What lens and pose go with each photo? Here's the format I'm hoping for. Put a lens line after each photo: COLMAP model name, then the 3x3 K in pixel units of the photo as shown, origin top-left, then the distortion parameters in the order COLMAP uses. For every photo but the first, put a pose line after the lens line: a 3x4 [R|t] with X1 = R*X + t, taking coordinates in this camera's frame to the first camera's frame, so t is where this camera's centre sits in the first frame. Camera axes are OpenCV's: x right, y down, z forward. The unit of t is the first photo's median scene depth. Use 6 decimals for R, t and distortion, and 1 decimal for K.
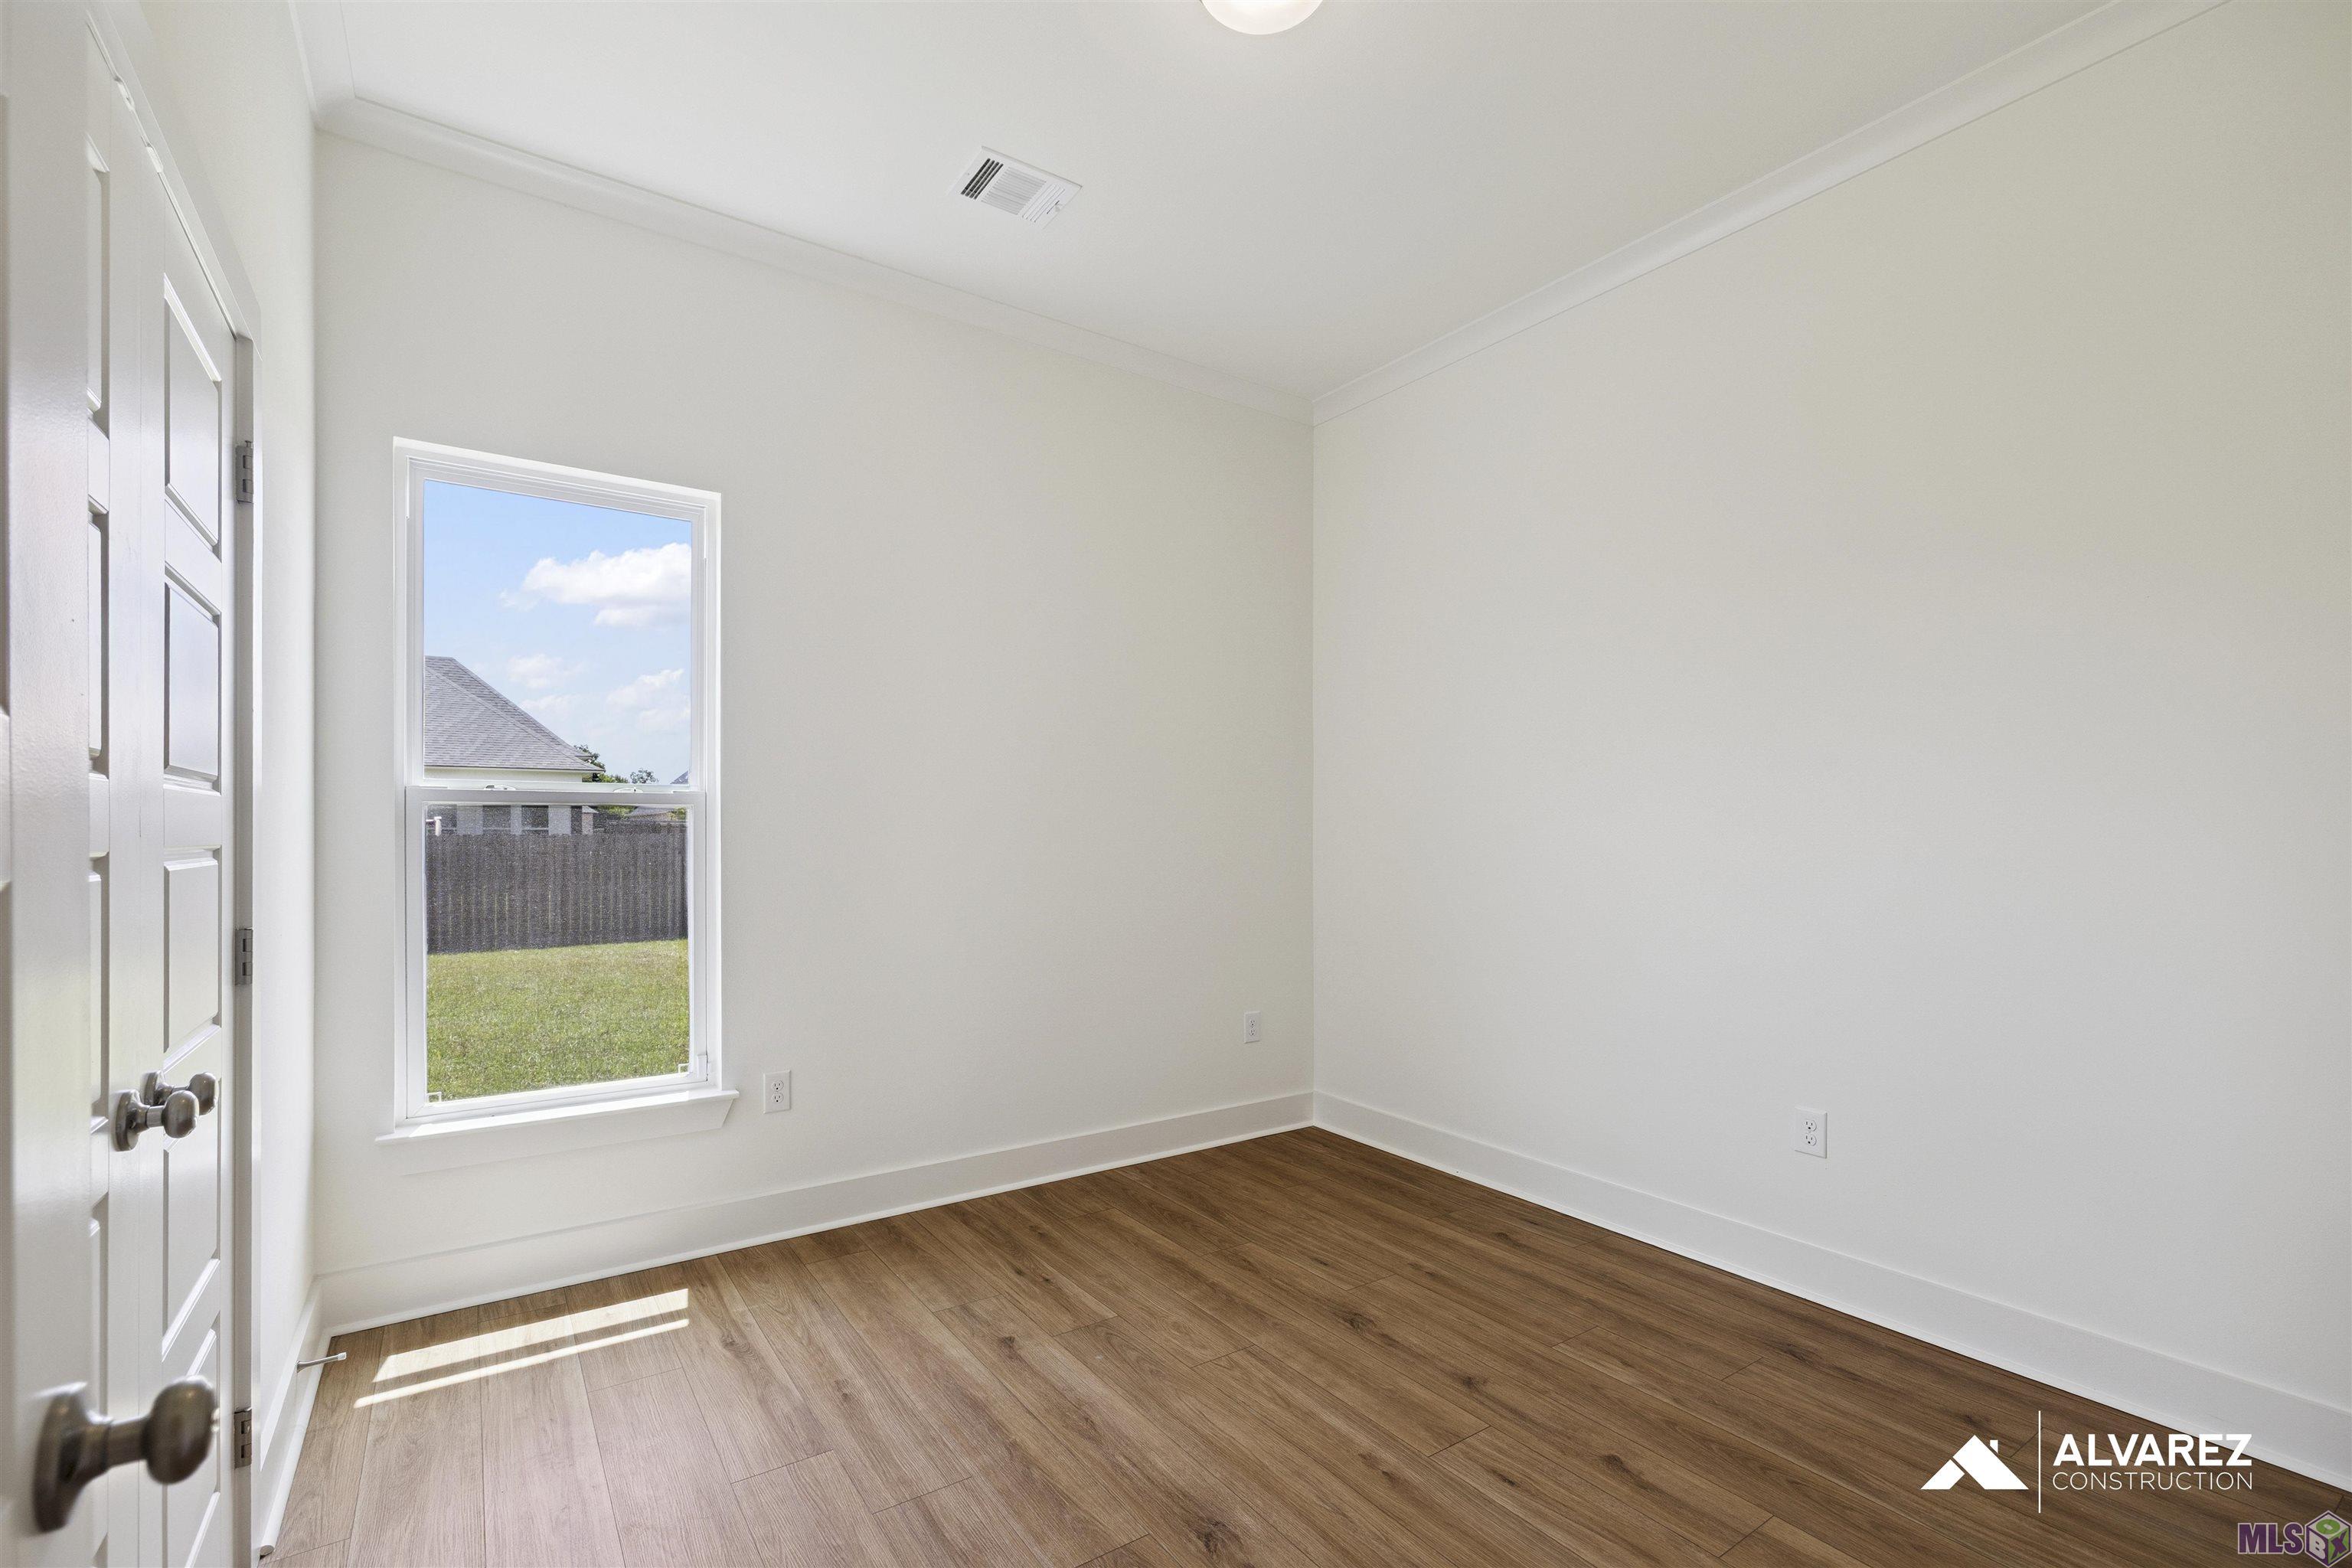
lens RADIAL K [[993.8, 0, 1191.0], [0, 993.8, 829.6], [0, 0, 1]] dist [0.000418, 0.000089]
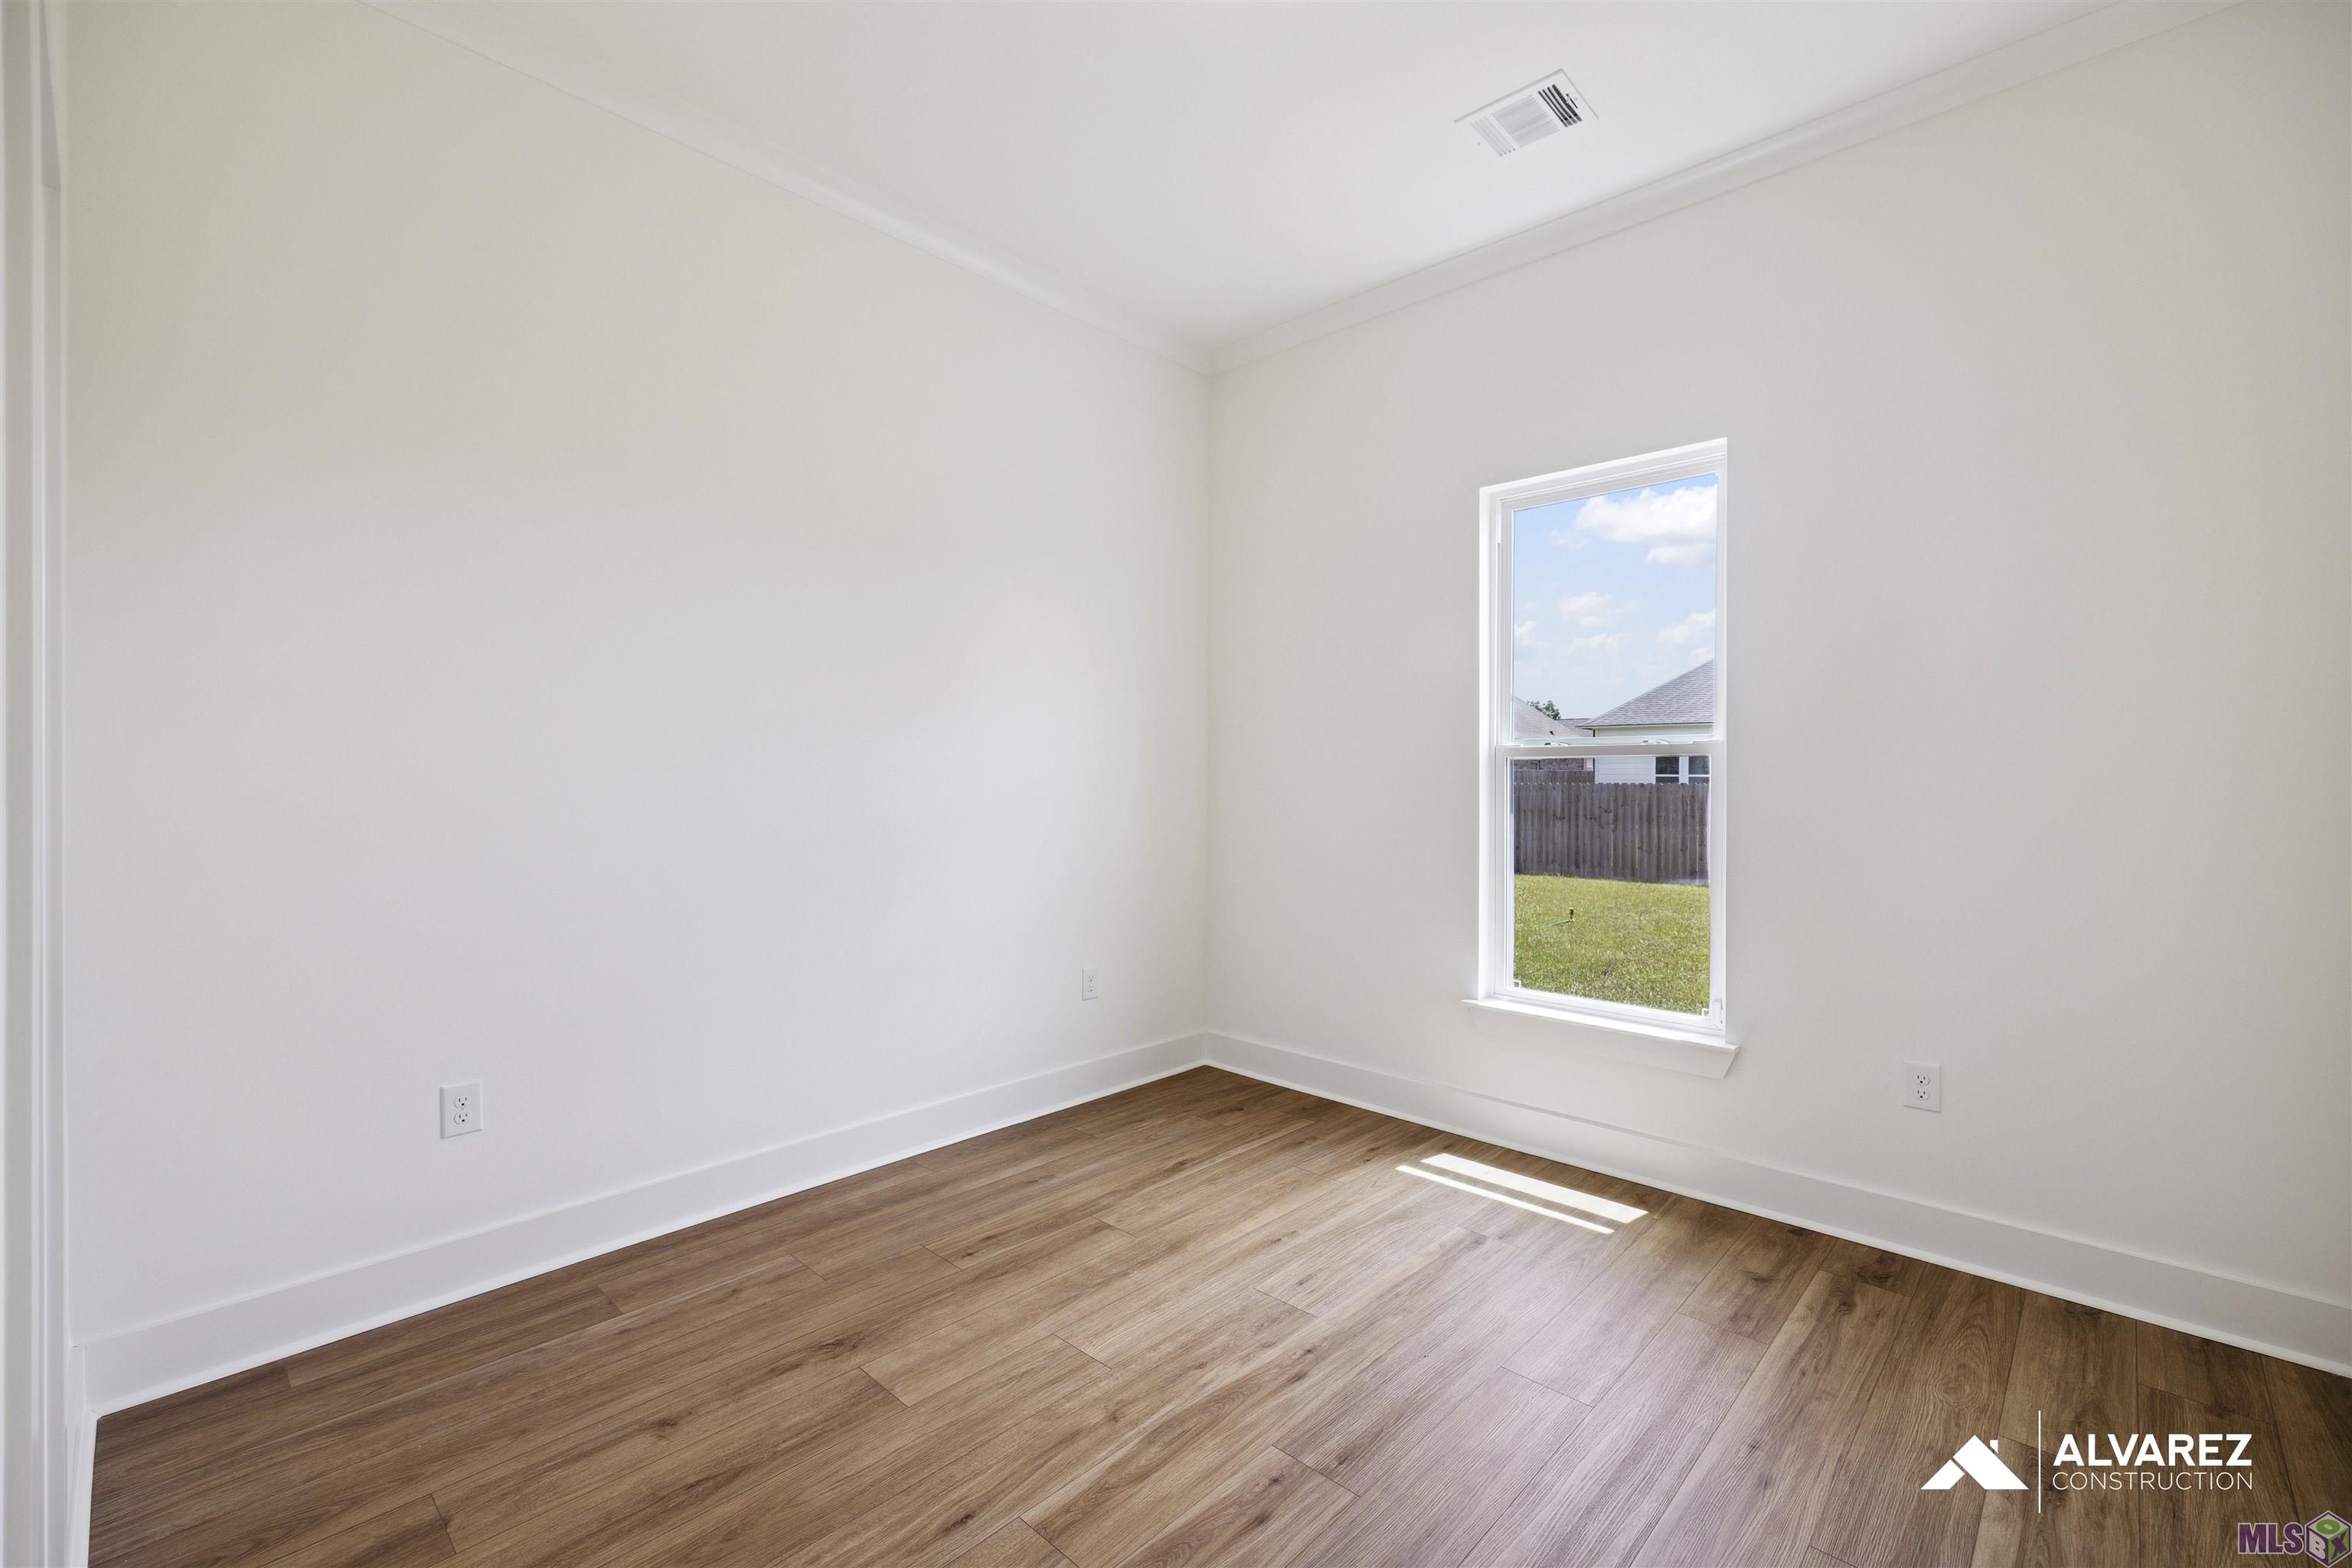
lens RADIAL K [[993.8, 0, 1175.3], [0, 993.8, 795.2], [0, 0, 1]] dist [0.000418, 0.000089]
pose [[0.168631, -0.000993, -0.985679, 0.433003], [0.010866, 0.999941, 0.000852, 0.015672], [0.985619, -0.010854, 0.168632, 0.330795]]
